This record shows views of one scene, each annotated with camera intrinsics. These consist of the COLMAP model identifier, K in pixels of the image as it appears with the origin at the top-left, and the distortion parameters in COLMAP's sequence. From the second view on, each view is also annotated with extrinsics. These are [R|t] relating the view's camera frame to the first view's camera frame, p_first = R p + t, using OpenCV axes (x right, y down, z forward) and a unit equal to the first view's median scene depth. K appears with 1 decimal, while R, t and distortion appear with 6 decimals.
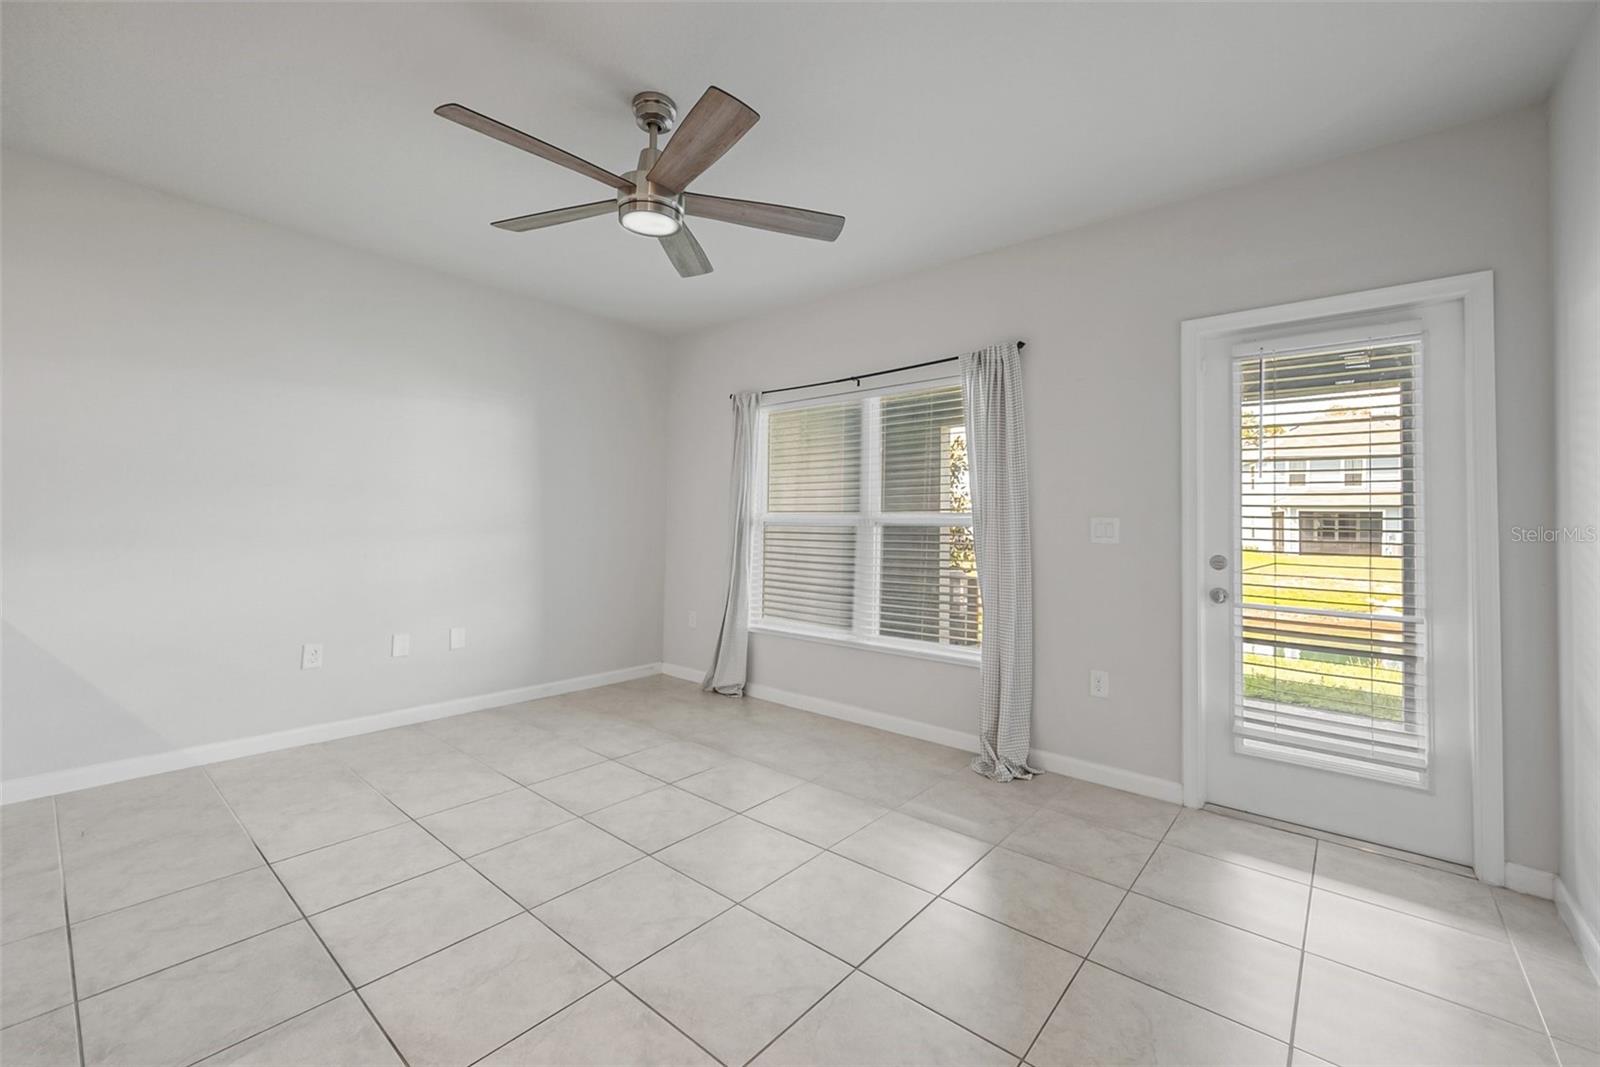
lens RADIAL K [[670.4, 0, 780.5], [0, 670.4, 508.4], [0, 0, 1]] dist [0.014655, -0.000106]
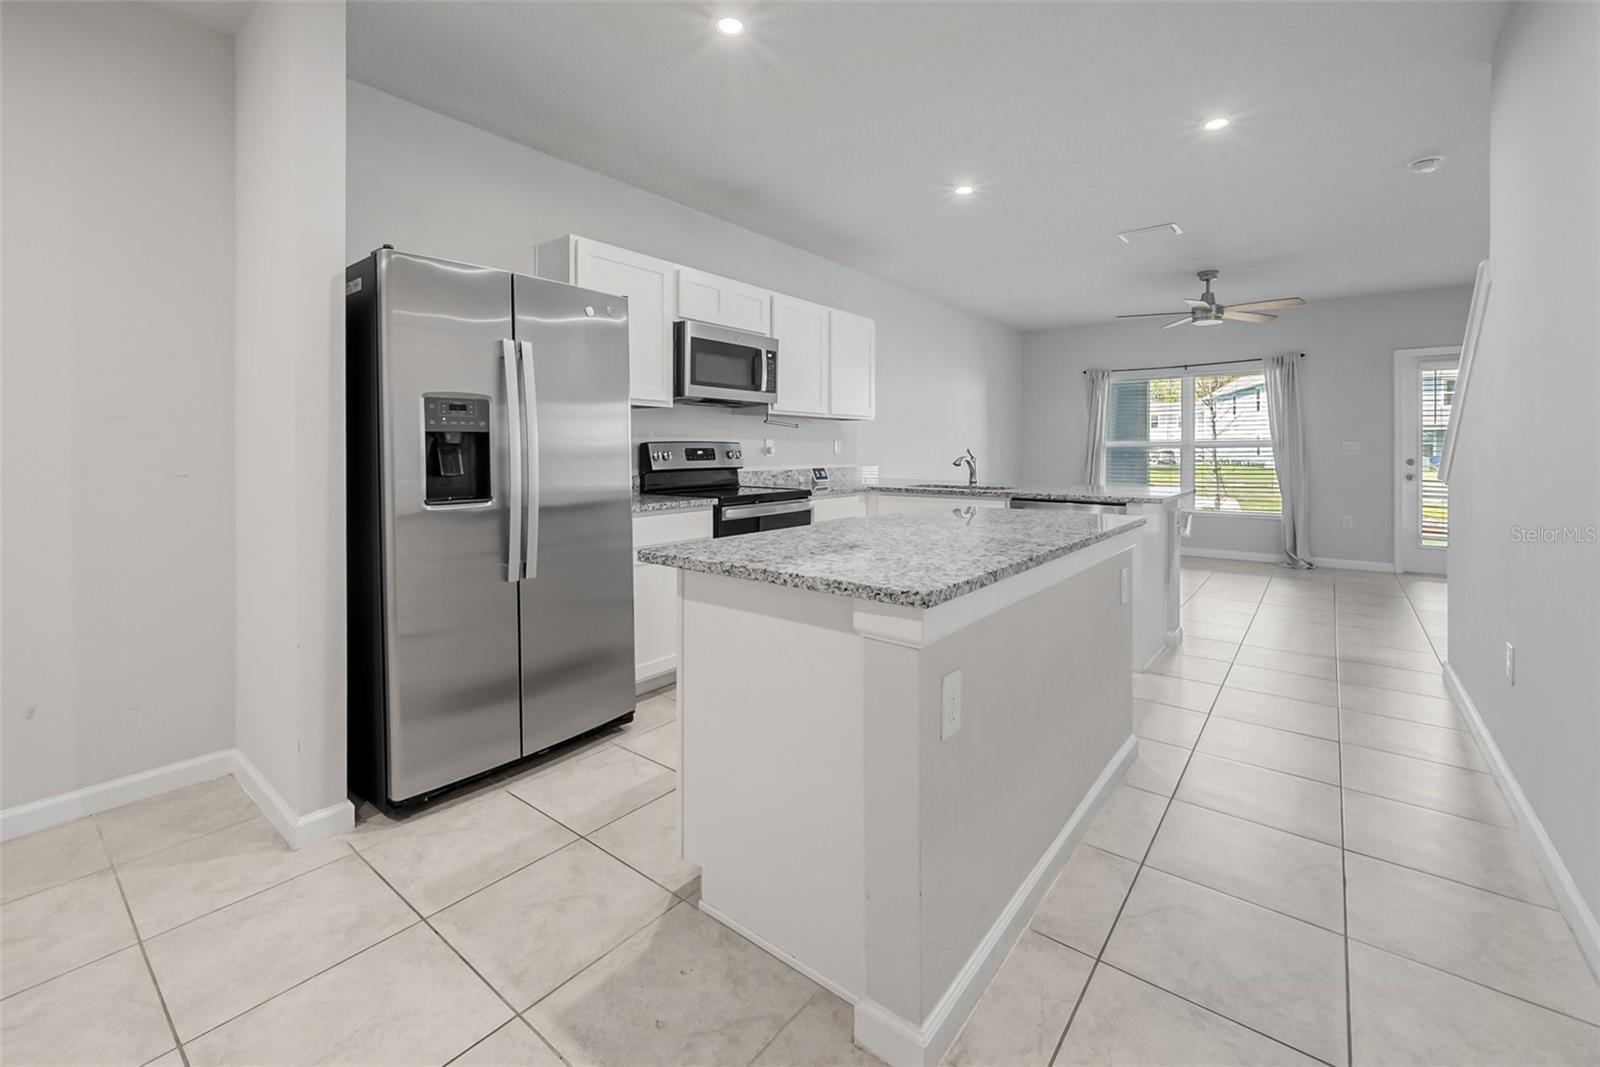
lens RADIAL K [[673.5, 0, 797.9], [0, 673.5, 456.4], [0, 0, 1]] dist [-0.000446, -0.000388]
pose [[0.998510, -0.014969, 0.052484, -1.419193], [0.013247, 0.999367, 0.033007, -0.035517], [-0.052944, -0.032262, 0.998076, -1.048144]]
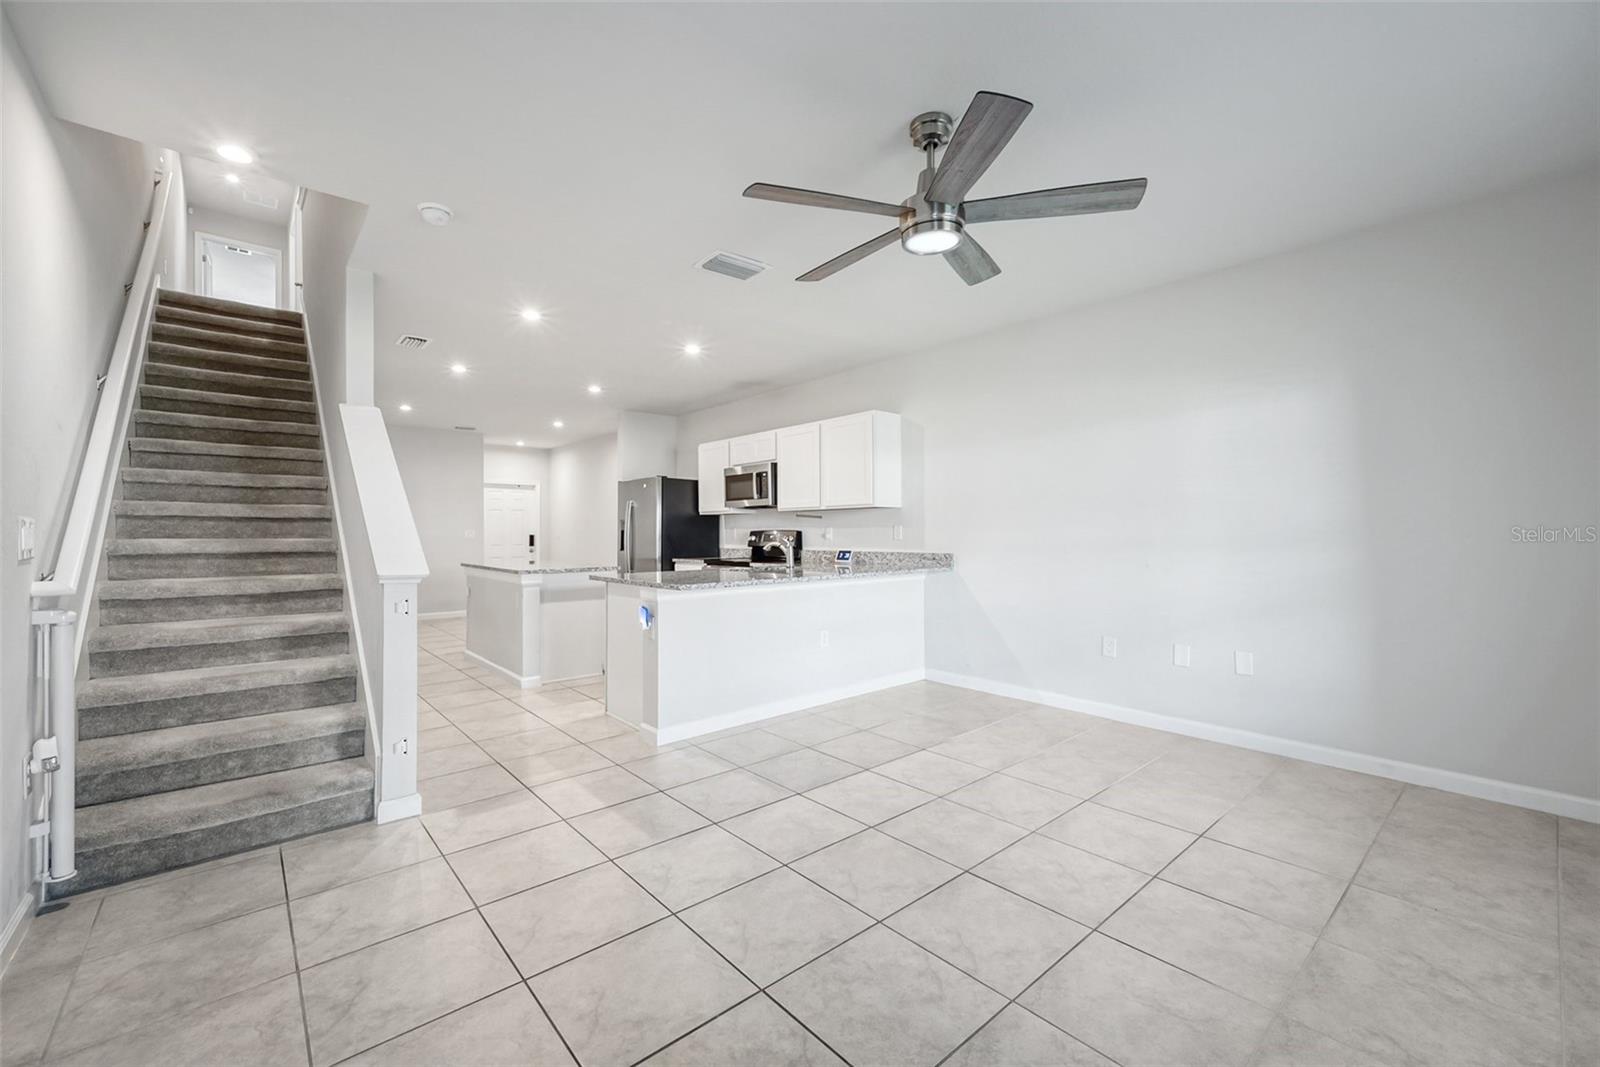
lens RADIAL K [[649.3, 0, 800.0], [0, 649.3, 533.5], [0, 0, 1]] dist [0.001154, -0.000095]
pose [[-0.136415, -0.012489, -0.990573, 0.645733], [0.024220, 0.999580, -0.015938, 0.025925], [0.990356, -0.026166, -0.136055, 0.743696]]
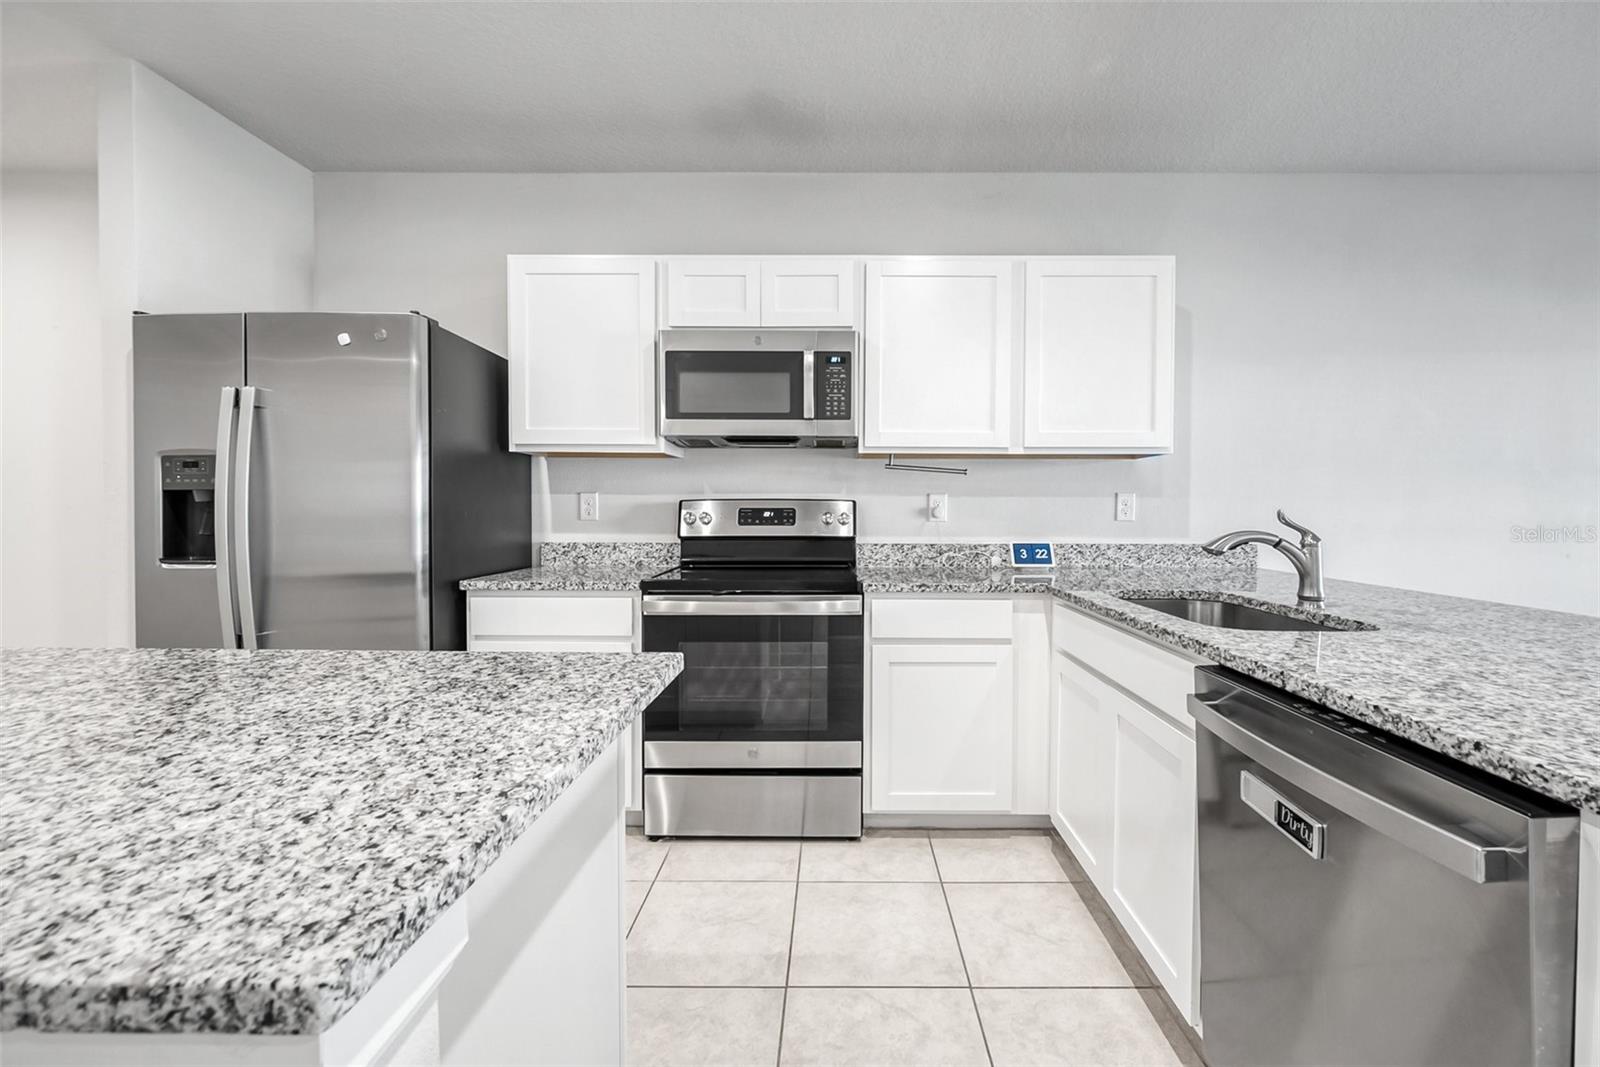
lens RADIAL K [[648.6, 0, 825.5], [0, 648.6, 524.9], [0, 0, 1]] dist [0.000476, -0.000029]
pose [[0.649008, 0.007276, -0.760747, -0.771389], [0.021811, 0.999365, 0.028166, -0.009649], [0.760469, -0.034873, 0.648437, -0.206487]]
